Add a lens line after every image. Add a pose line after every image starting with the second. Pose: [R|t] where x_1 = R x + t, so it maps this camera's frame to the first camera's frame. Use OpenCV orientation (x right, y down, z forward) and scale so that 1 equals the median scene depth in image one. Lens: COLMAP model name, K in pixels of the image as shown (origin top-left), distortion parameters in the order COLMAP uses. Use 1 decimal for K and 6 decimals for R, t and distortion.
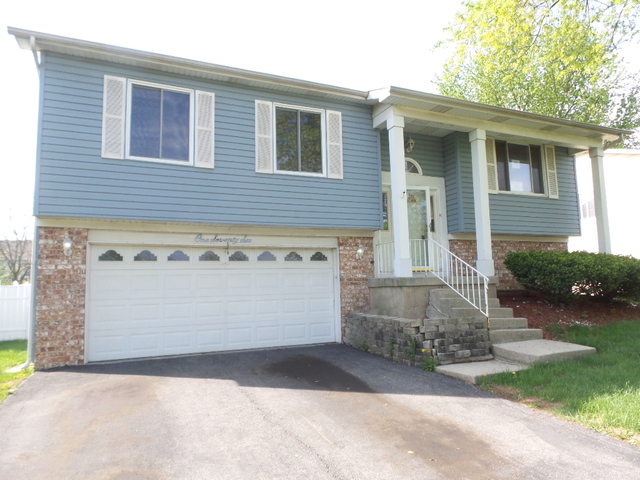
lens RADIAL K [[440.9, 0, 324.0], [0, 440.9, 238.6], [0, 0, 1]] dist [-0.001822, 0.003061]
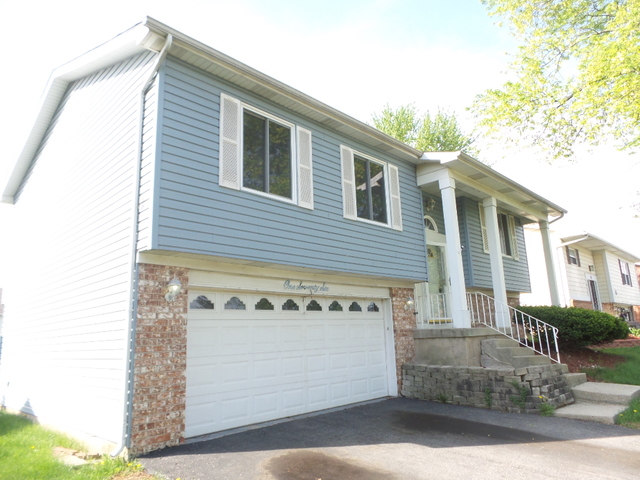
lens RADIAL K [[440.9, 0, 322.4], [0, 440.9, 237.6], [0, 0, 1]] dist [-0.001822, 0.003061]
pose [[0.927056, 0.072038, 0.367938, -0.563150], [-0.028051, 0.991944, -0.123532, 0.013399], [-0.373873, 0.104199, 0.921608, 0.138172]]
